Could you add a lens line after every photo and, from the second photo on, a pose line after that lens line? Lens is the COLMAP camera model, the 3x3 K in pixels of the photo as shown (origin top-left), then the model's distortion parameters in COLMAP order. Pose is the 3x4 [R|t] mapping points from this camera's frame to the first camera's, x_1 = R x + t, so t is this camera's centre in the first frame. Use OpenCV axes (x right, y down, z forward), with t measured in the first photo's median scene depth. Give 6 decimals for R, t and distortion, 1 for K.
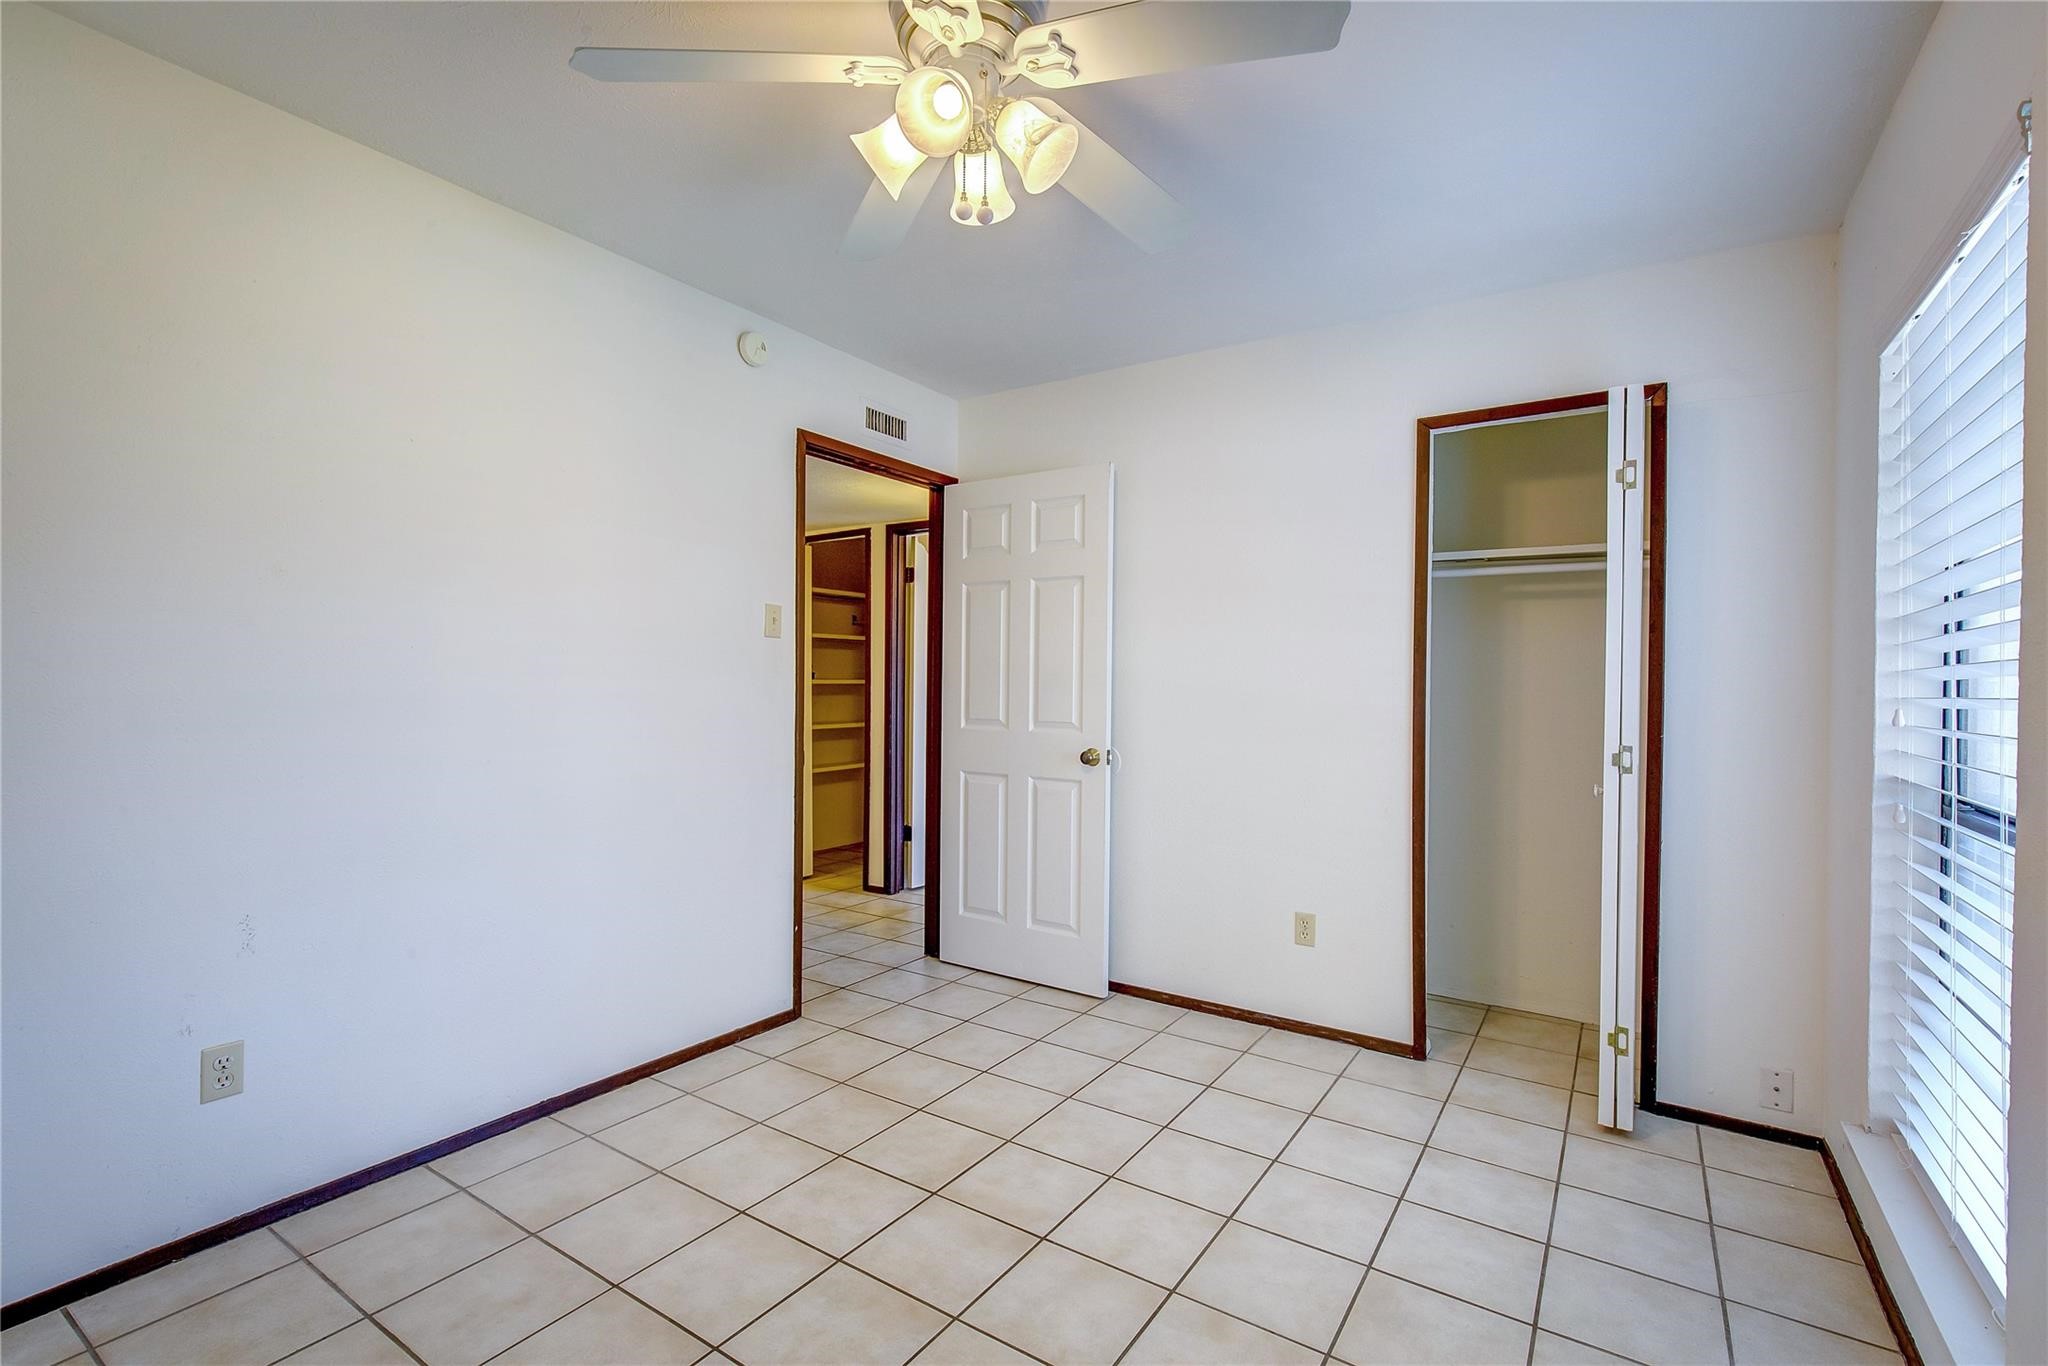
lens RADIAL K [[926.2, 0, 1033.2], [0, 926.2, 685.6], [0, 0, 1]] dist [-0.005365, 0.004723]
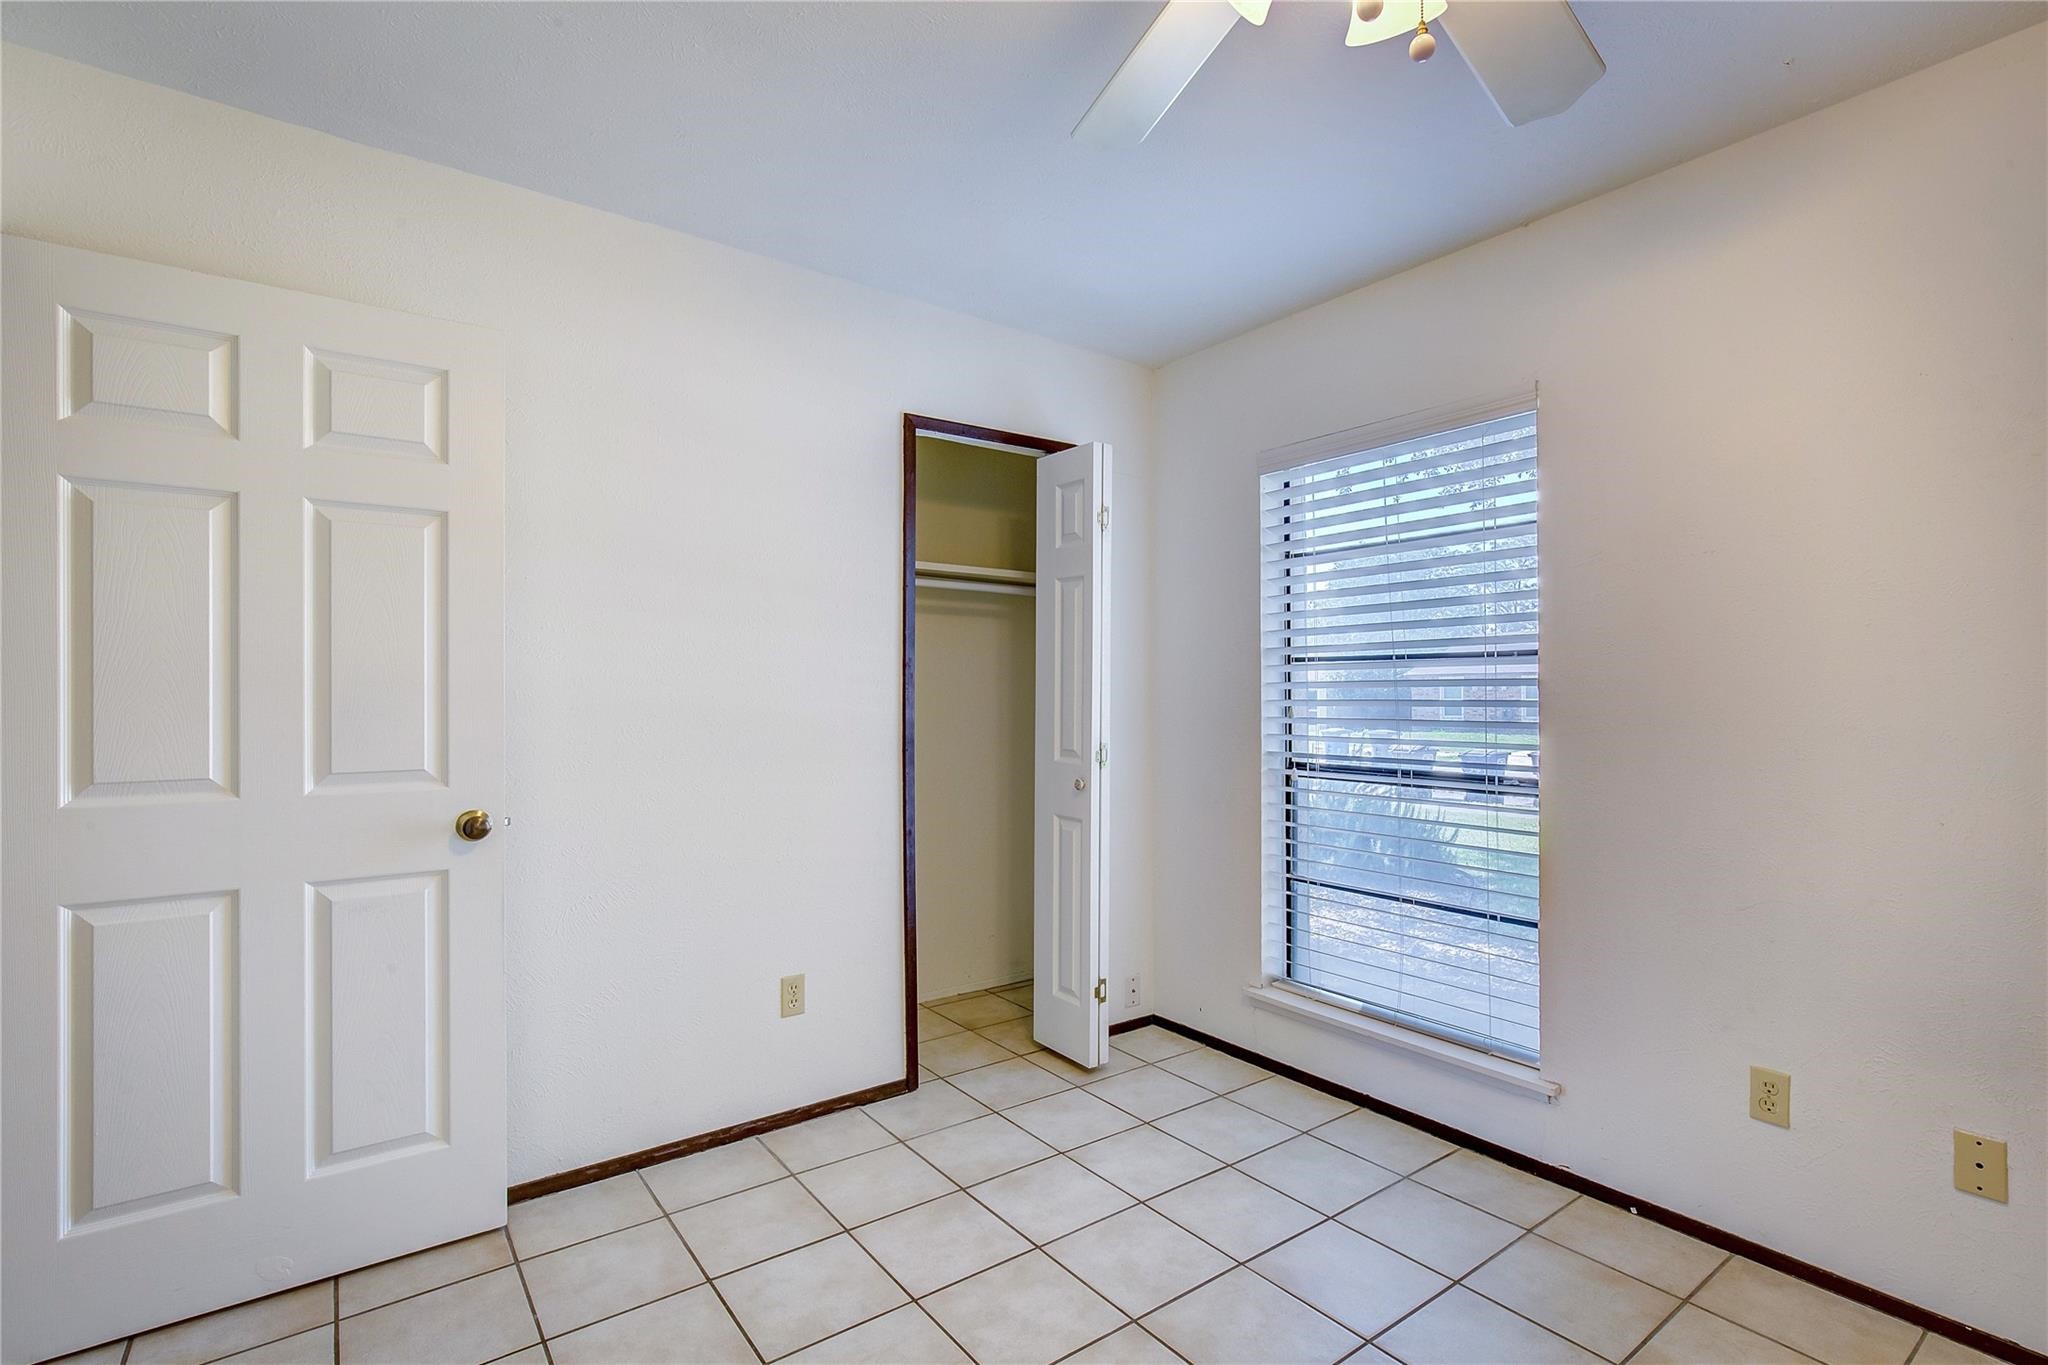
lens RADIAL K [[926.2, 0, 1025.2], [0, 926.2, 694.0], [0, 0, 1]] dist [-0.005365, 0.004723]
pose [[0.343961, -0.004719, 0.938972, -0.376857], [0.014207, 0.999899, -0.000180, -0.001043], [-0.938877, 0.013402, 0.343993, 0.484622]]
